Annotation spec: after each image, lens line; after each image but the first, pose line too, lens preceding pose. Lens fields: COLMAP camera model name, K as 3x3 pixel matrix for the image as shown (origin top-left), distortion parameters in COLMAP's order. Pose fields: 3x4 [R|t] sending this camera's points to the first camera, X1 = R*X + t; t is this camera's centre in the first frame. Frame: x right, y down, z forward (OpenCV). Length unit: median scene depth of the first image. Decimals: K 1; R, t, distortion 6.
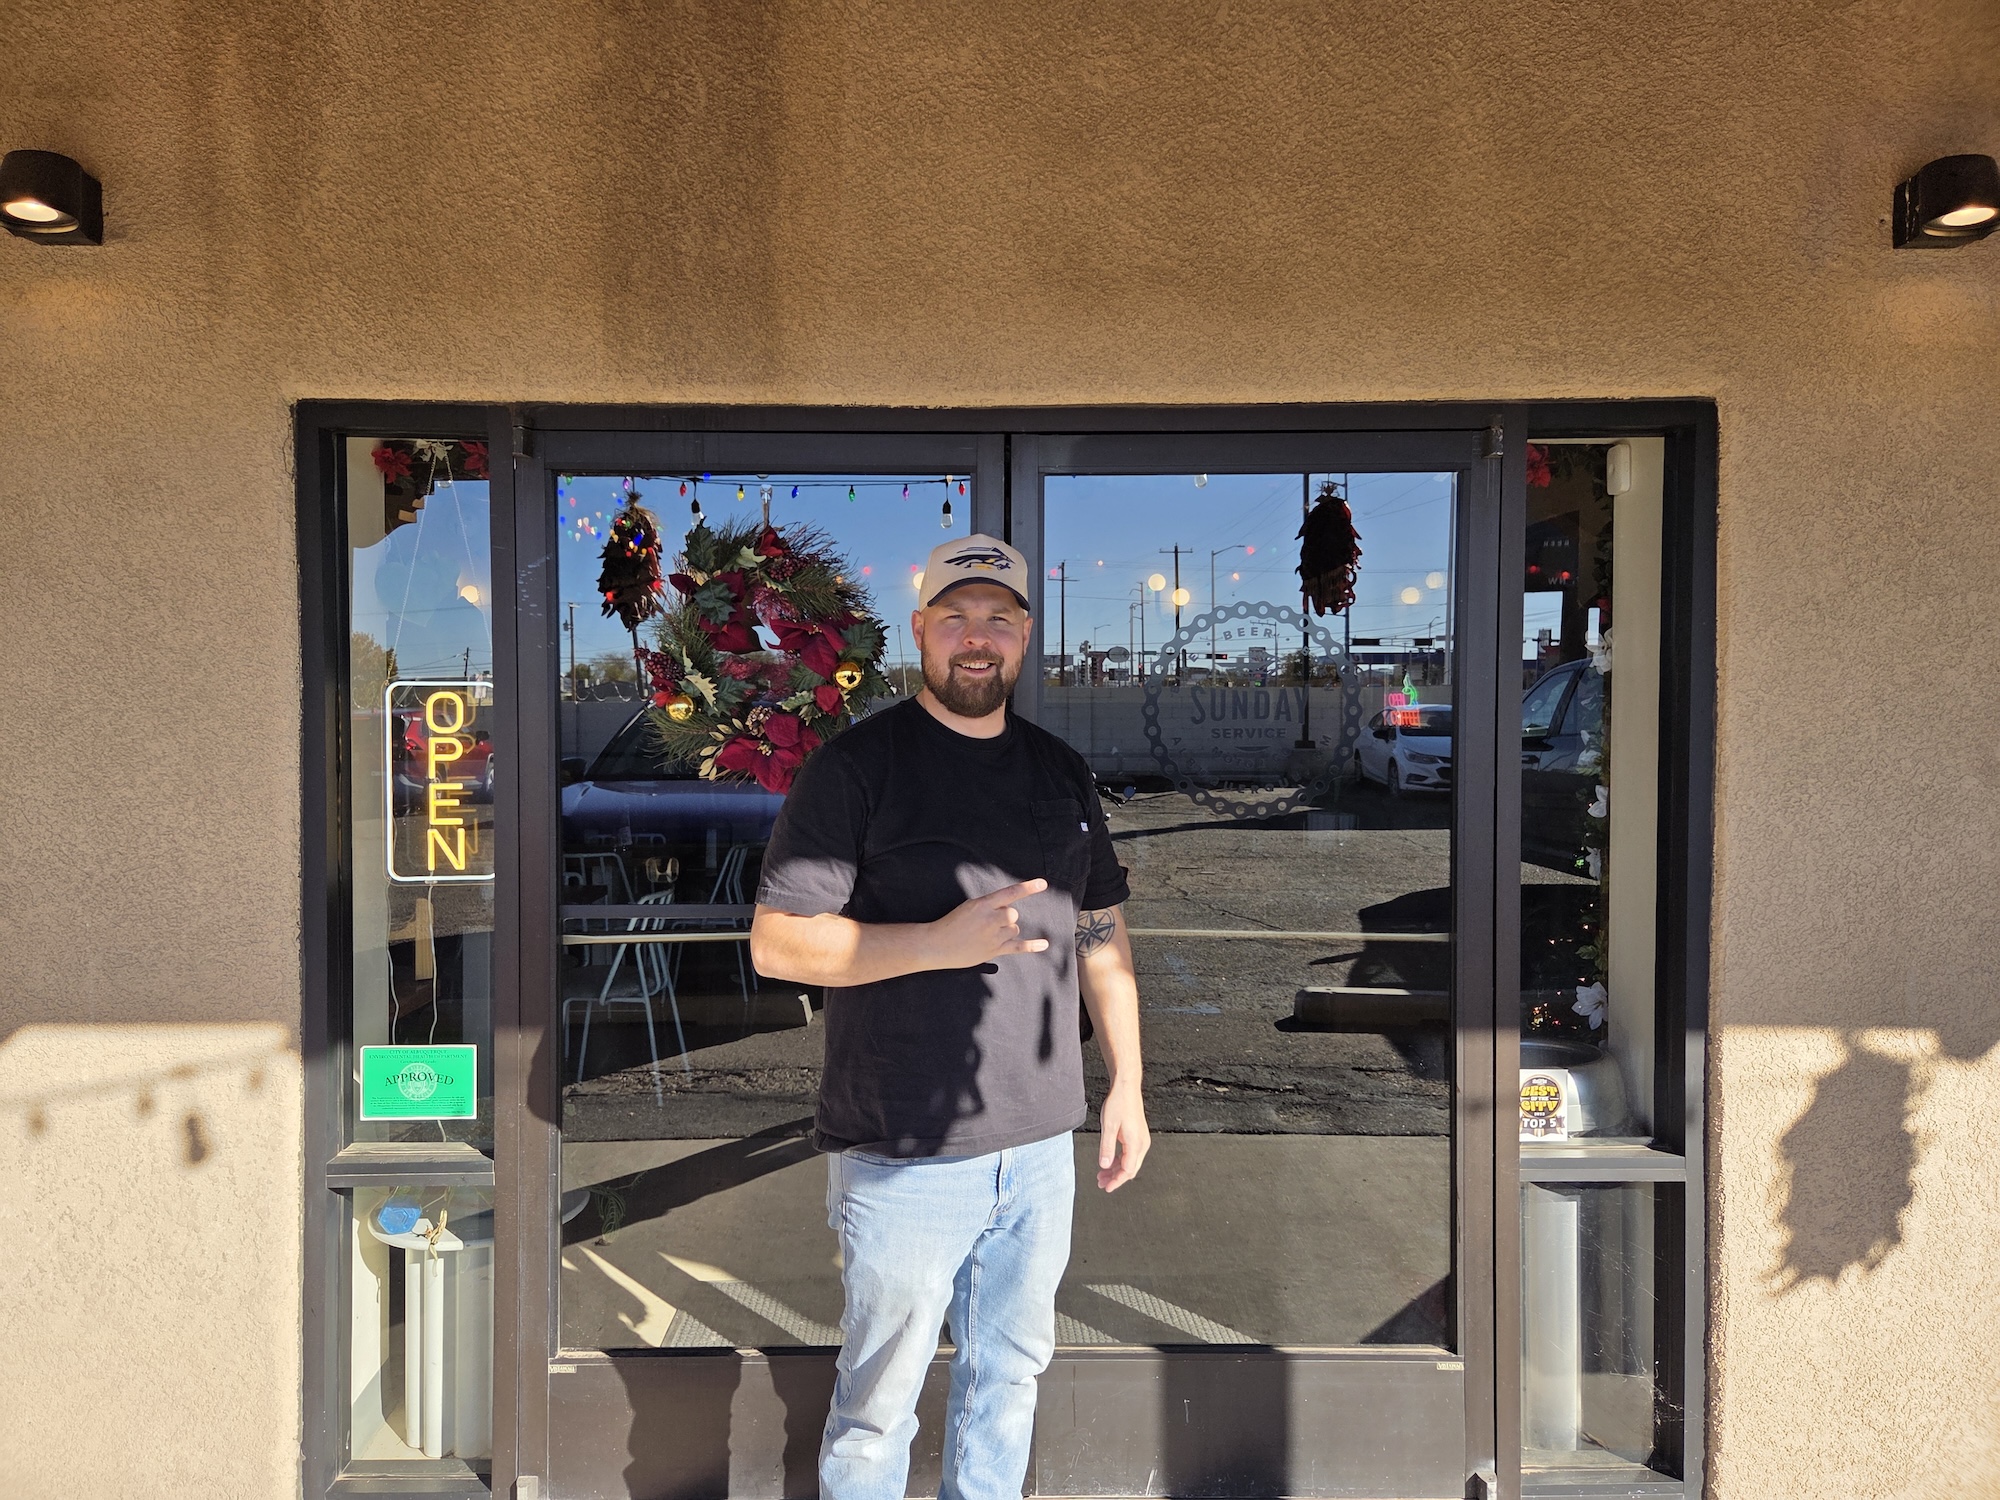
lens RADIAL K [[1311.4, 0, 1008.2], [0, 1311.4, 746.3], [0, 0, 1]] dist [0.017457, -0.002232]
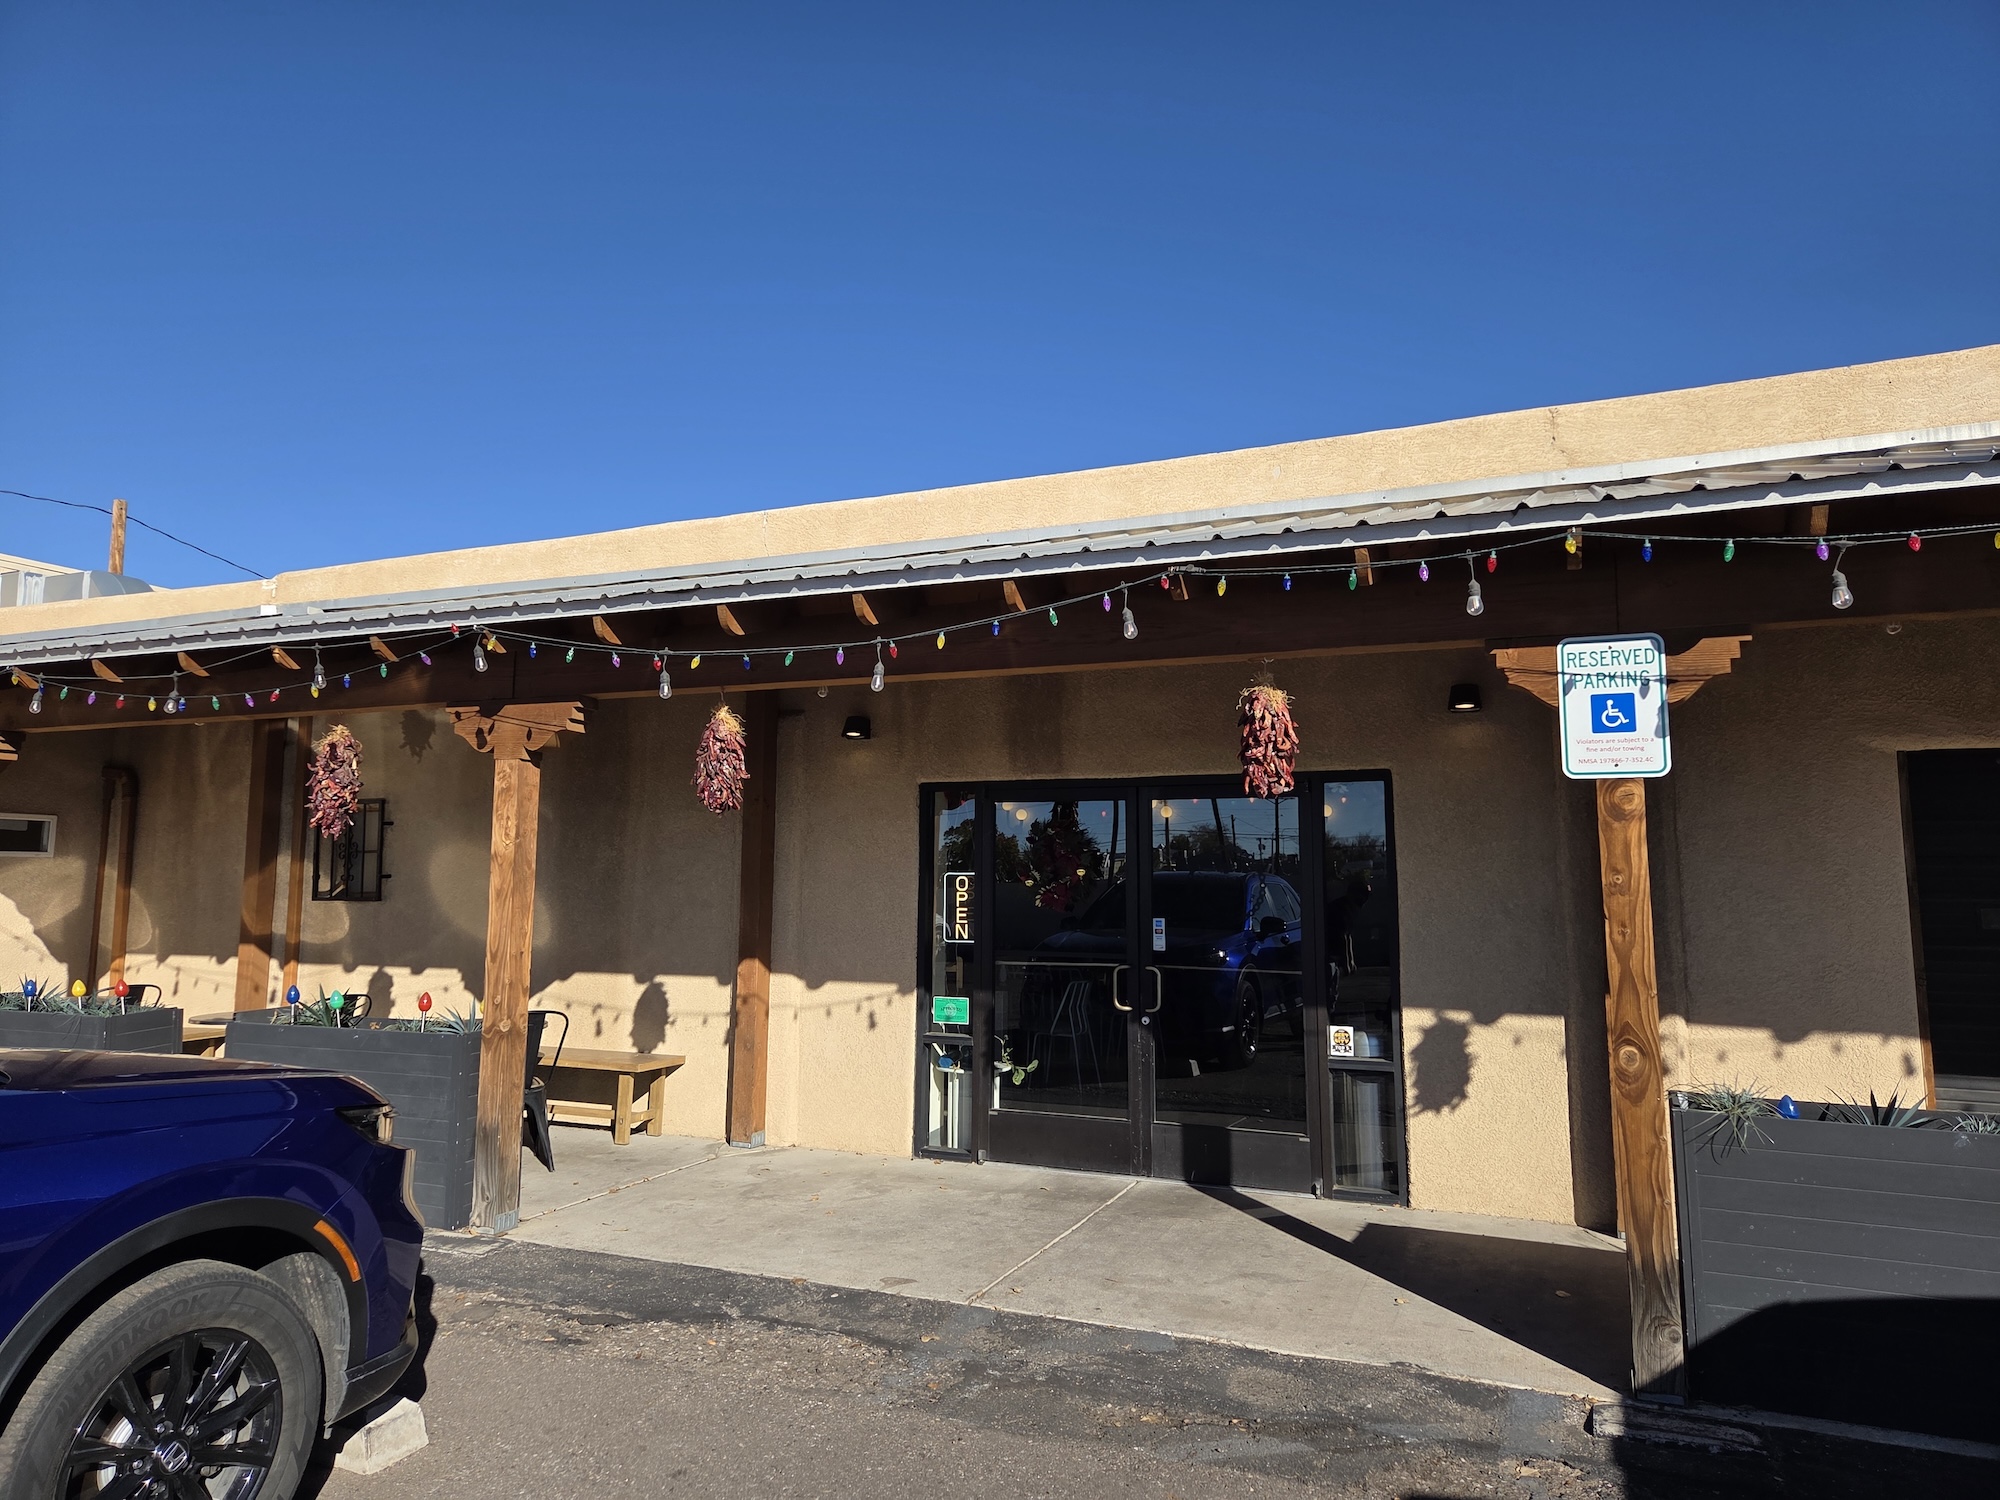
lens RADIAL K [[1311.4, 0, 999.4], [0, 1311.4, 743.3], [0, 0, 1]] dist [0.017457, -0.002232]
pose [[0.901739, -0.039131, -0.430506, 0.961041], [-0.018743, 0.991418, -0.129376, 0.043100], [0.431874, 0.124732, 0.893268, -1.690760]]
